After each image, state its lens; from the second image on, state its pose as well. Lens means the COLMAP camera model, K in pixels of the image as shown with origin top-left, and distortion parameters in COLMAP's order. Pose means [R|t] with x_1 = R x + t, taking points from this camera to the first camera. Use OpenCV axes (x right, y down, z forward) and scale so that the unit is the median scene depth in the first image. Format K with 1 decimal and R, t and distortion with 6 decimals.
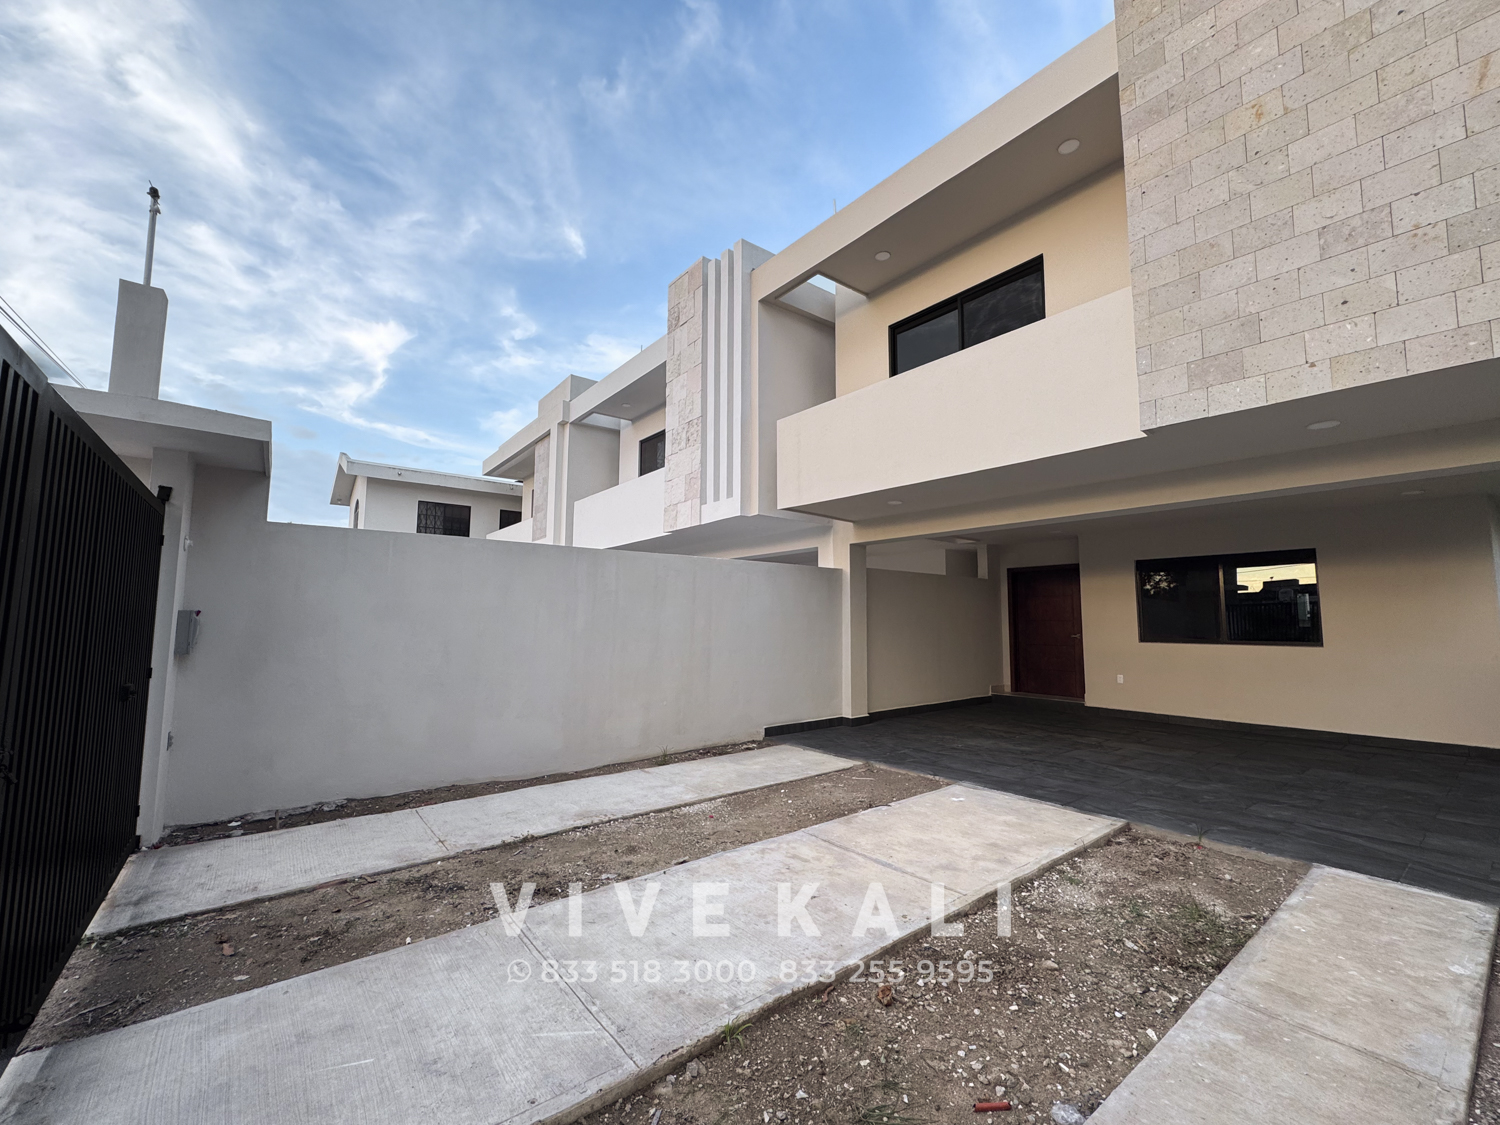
lens RADIAL K [[611.3, 0, 746.9], [0, 611.3, 562.2], [0, 0, 1]] dist [-0.004553, 0.000310]
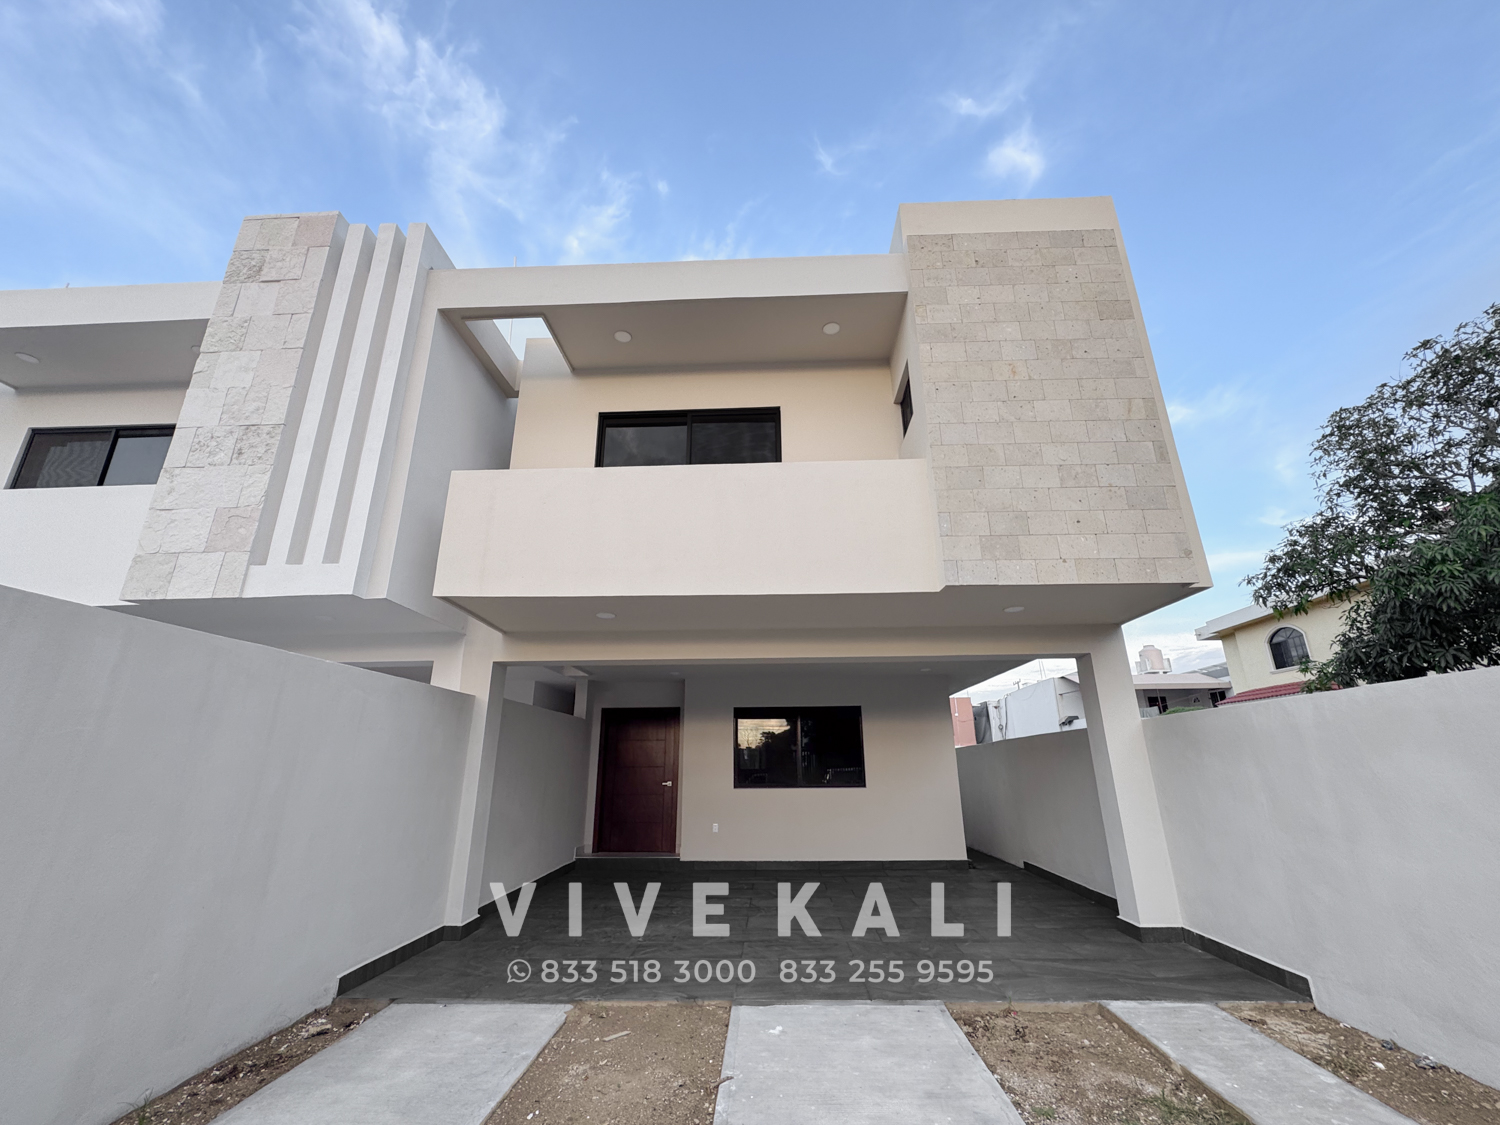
lens RADIAL K [[611.3, 0, 747.3], [0, 611.3, 563.3], [0, 0, 1]] dist [-0.004553, 0.000310]
pose [[0.653419, 0.227800, 0.721908, -0.214834], [-0.062597, 0.966641, -0.248369, 0.021738], [-0.754404, 0.117100, 0.645881, 0.322557]]
